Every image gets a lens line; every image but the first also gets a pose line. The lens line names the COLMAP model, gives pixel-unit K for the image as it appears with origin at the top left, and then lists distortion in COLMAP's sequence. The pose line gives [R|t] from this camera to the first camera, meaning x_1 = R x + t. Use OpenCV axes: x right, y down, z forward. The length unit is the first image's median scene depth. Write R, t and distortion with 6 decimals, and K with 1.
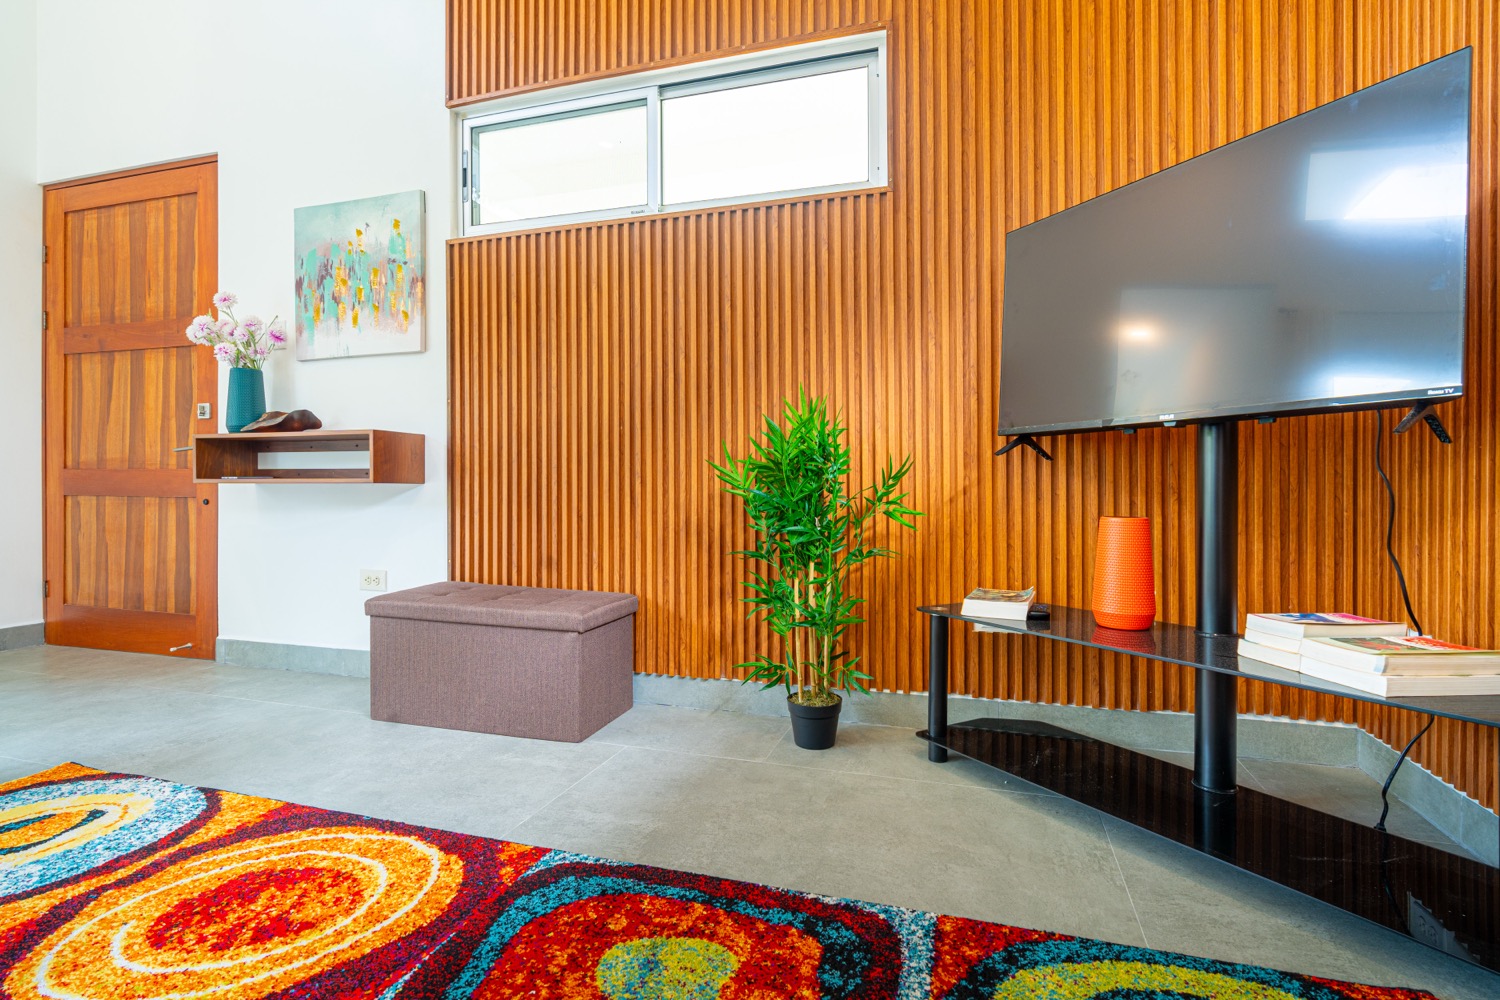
lens RADIAL K [[735.0, 0, 744.4], [0, 735.0, 490.2], [0, 0, 1]] dist [-0.009986, 0.004373]
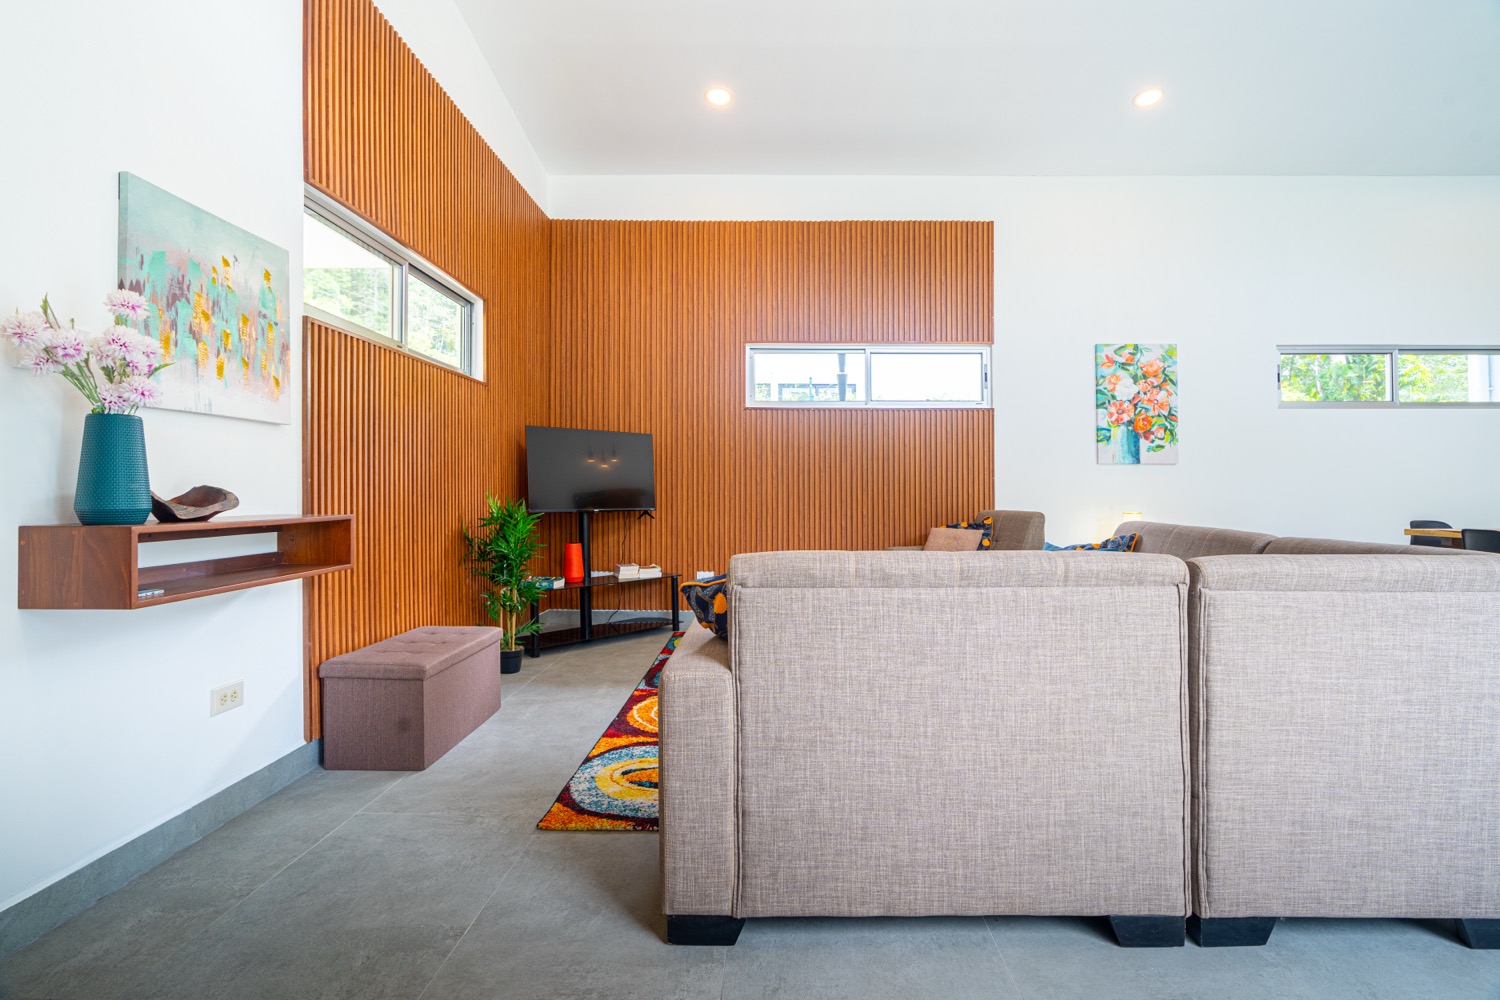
lens RADIAL K [[689.3, 0, 768.6], [0, 689.3, 494.4], [0, 0, 1]] dist [-0.008229, 0.003026]
pose [[-0.294012, -0.002763, 0.955798, -1.435467], [-0.000018, 0.999996, 0.002885, -0.105800], [-0.955802, 0.000831, -0.294011, 0.673892]]
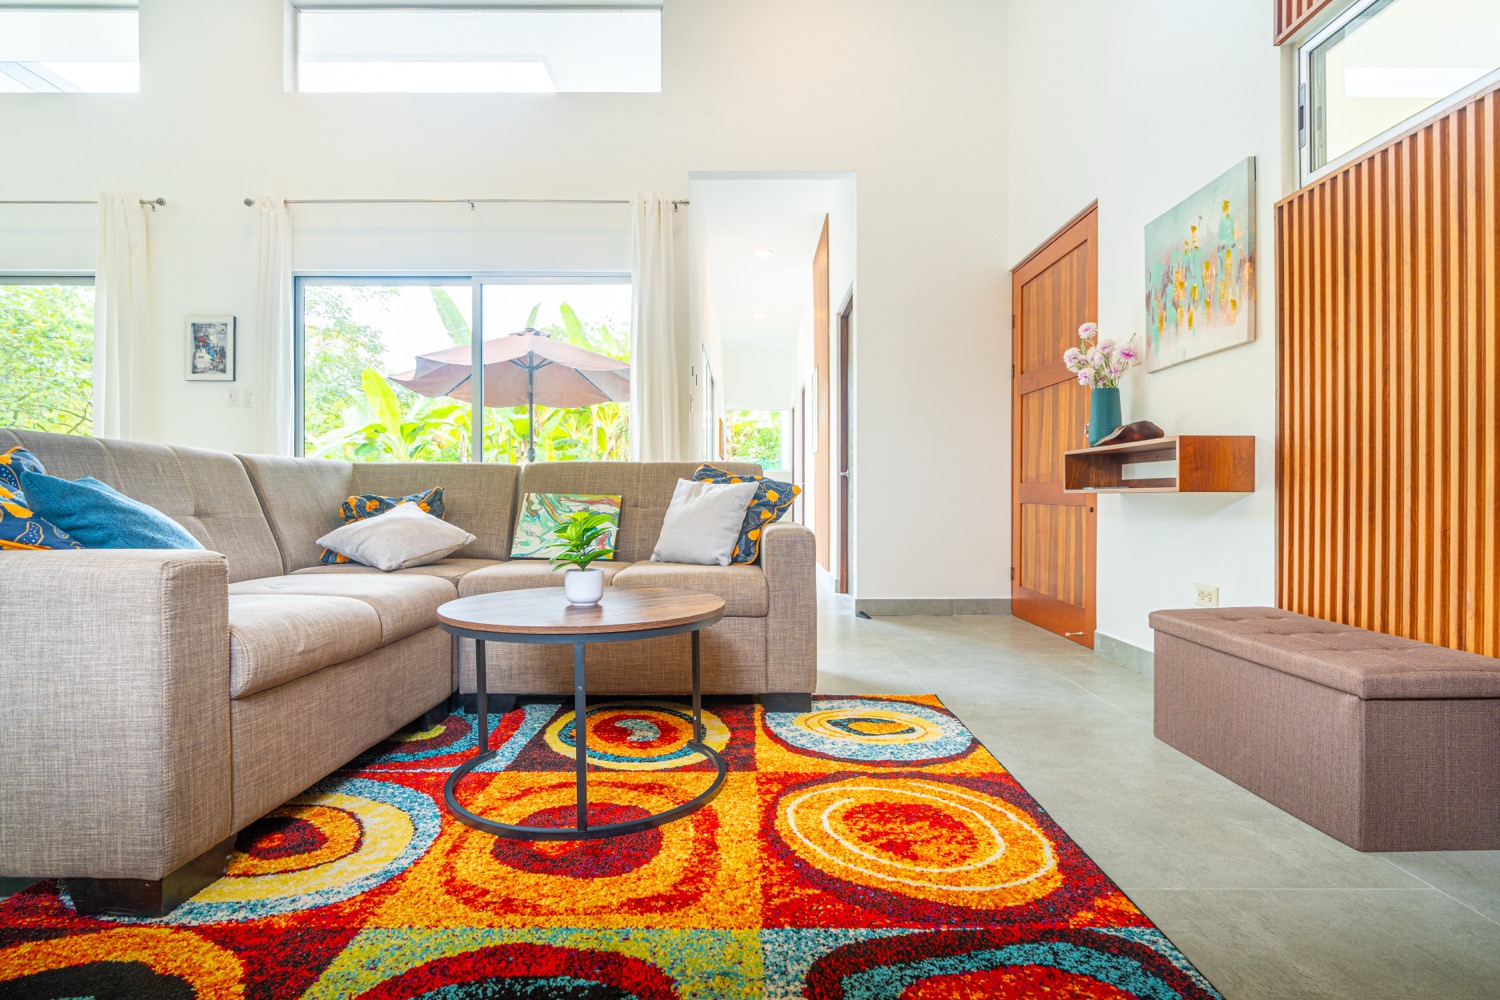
lens RADIAL K [[735.0, 0, 742.4], [0, 735.0, 499.9], [0, 0, 1]] dist [-0.009986, 0.004373]
pose [[0.302282, 0.001699, -0.953217, 0.208428], [-0.001952, 0.999997, 0.001164, 0.000558], [0.953216, 0.001509, 0.302285, 0.157911]]
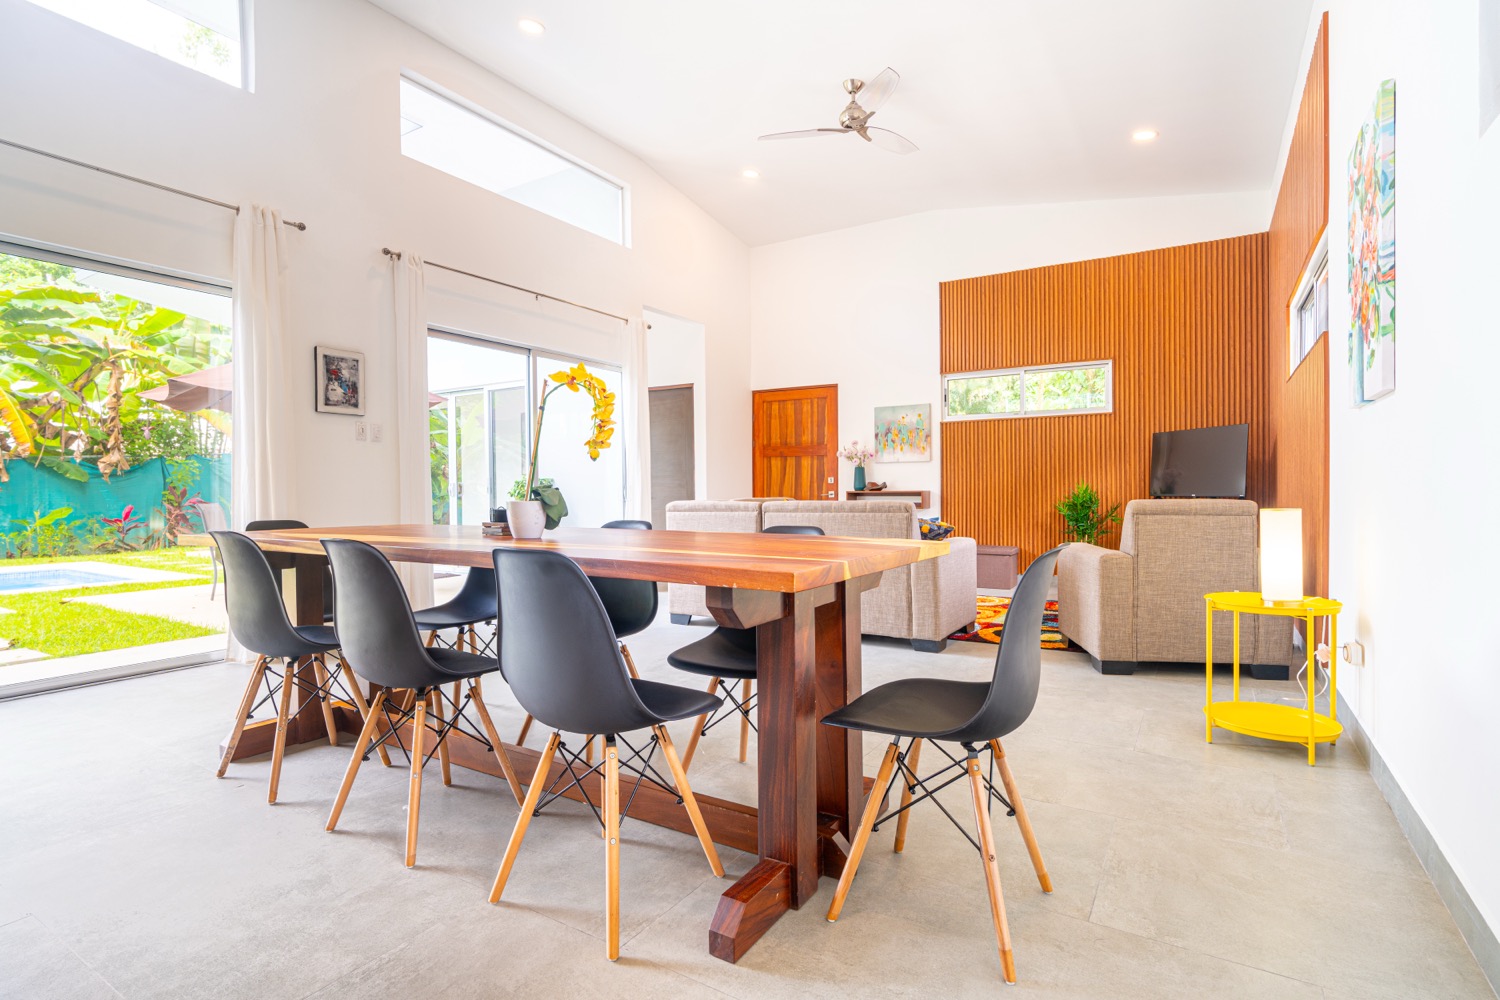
lens RADIAL K [[735.0, 0, 742.7], [0, 735.0, 505.4], [0, 0, 1]] dist [-0.009986, 0.004373]
pose [[0.967670, -0.001814, -0.252213, -0.422020], [0.007300, 0.999757, 0.020818, -0.083623], [0.252113, -0.021986, 0.967448, -1.890314]]
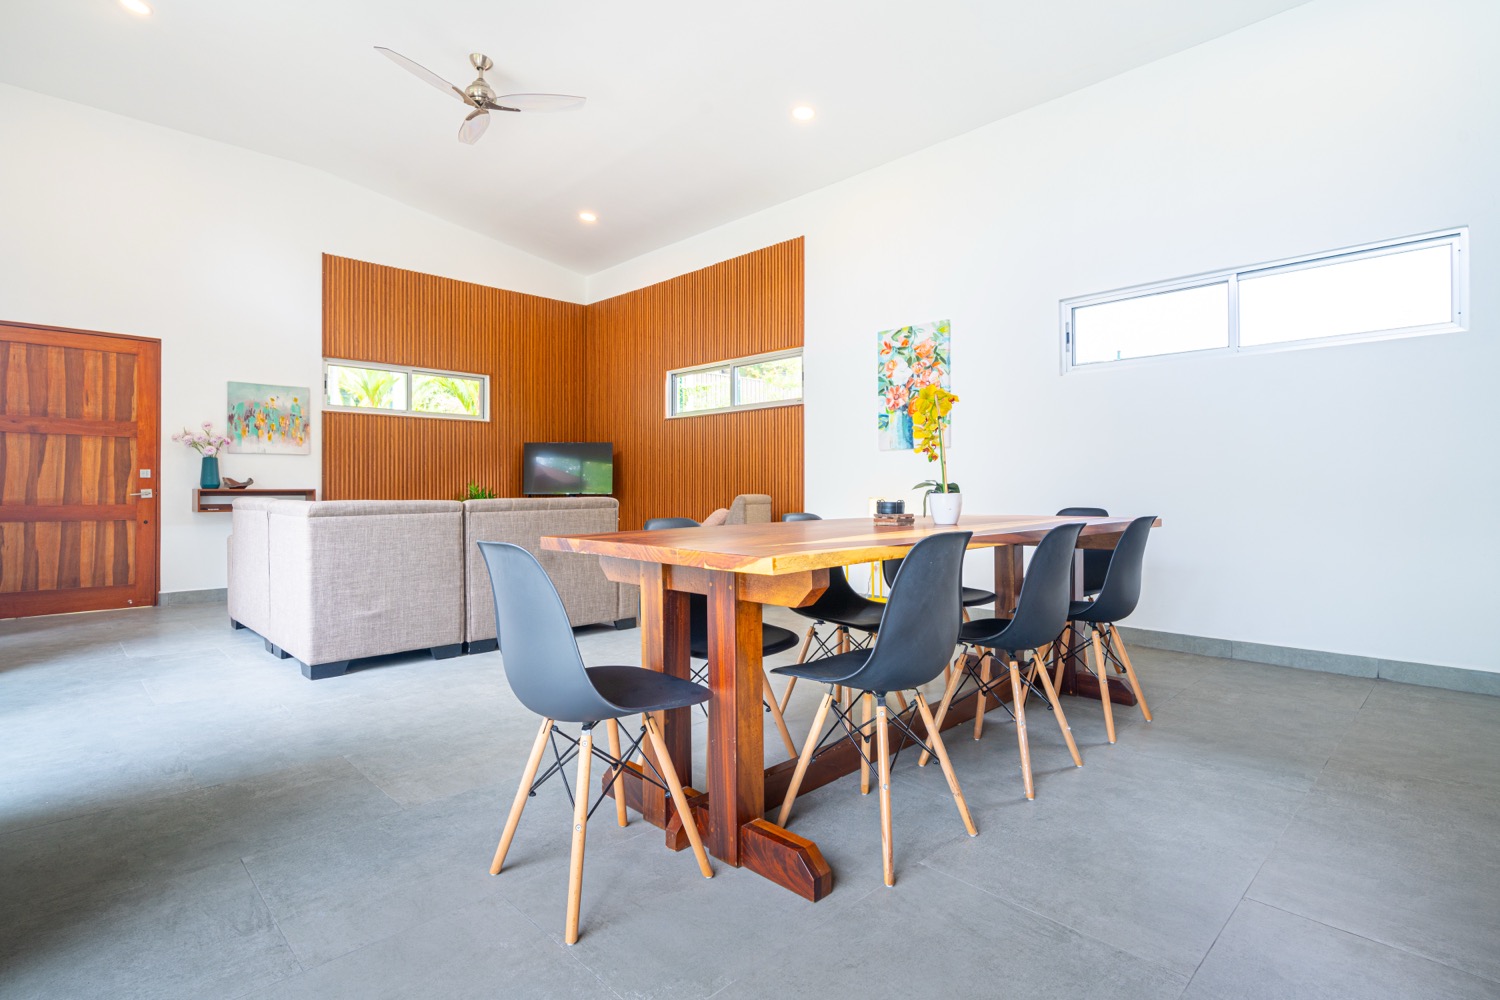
lens RADIAL K [[735.0, 0, 741.4], [0, 735.0, 489.5], [0, 0, 1]] dist [-0.009986, 0.004373]
pose [[0.474001, -0.002664, 0.880520, -1.875471], [0.000596, 0.999996, 0.002704, -0.081125], [-0.880524, -0.000757, 0.474001, -1.383197]]
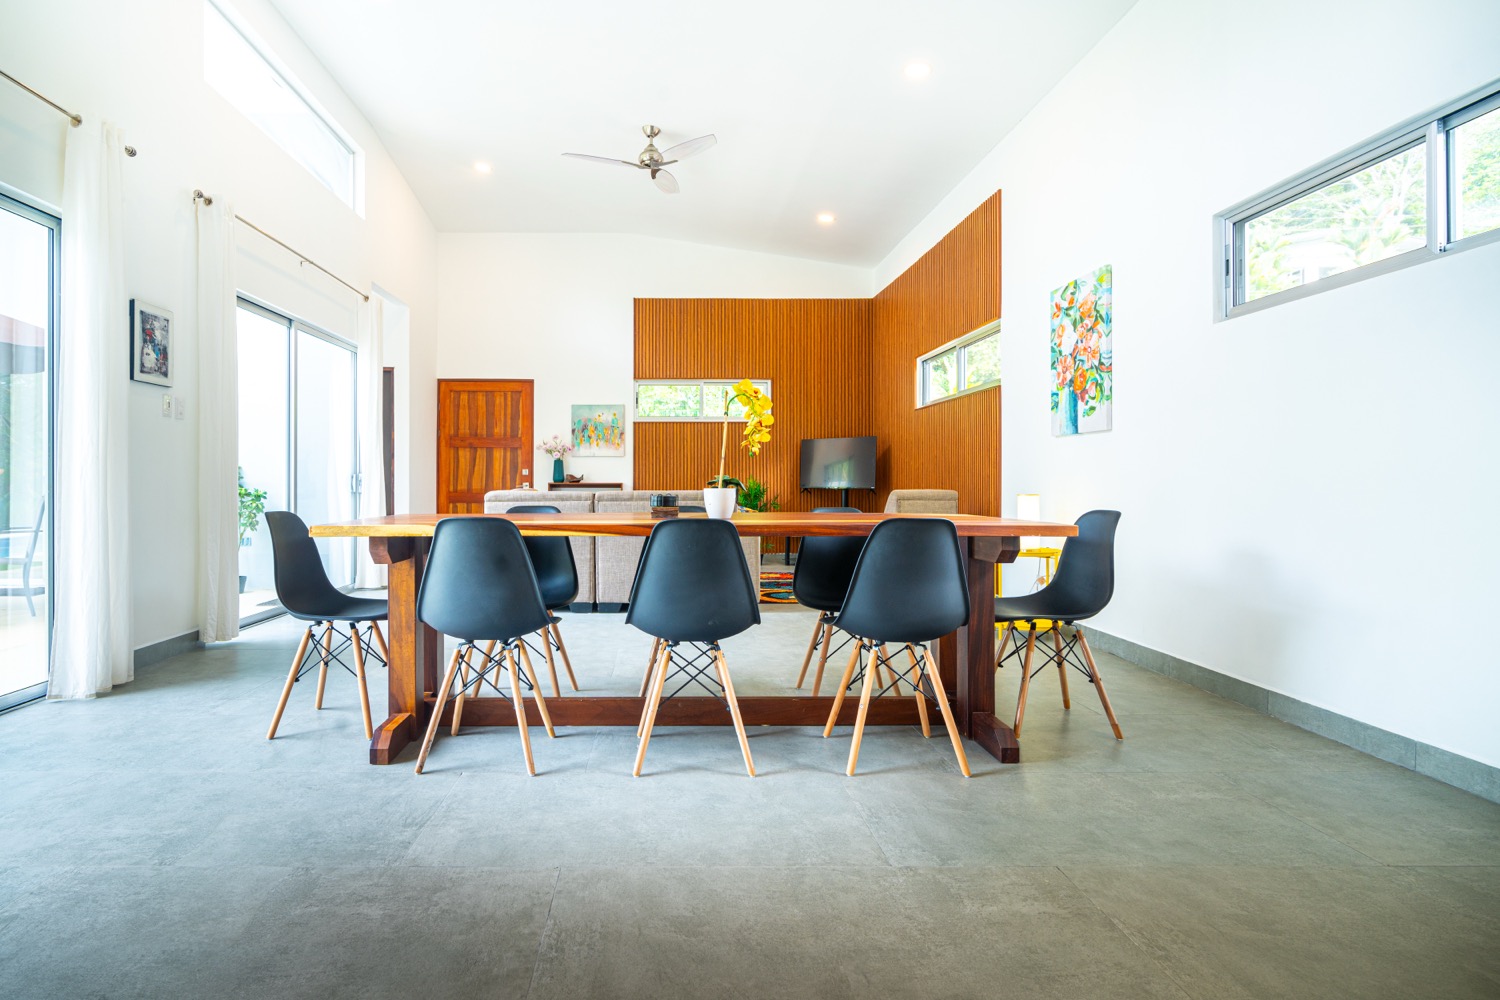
lens RADIAL K [[765.6, 0, 661.3], [0, 765.6, 483.0], [0, 0, 1]] dist [-0.006052, 0.000061]
pose [[0.953908, -0.000622, 0.300098, -1.258449], [-0.000058, 0.999997, 0.002256, -0.083114], [-0.300099, -0.002169, 0.953906, -2.140259]]
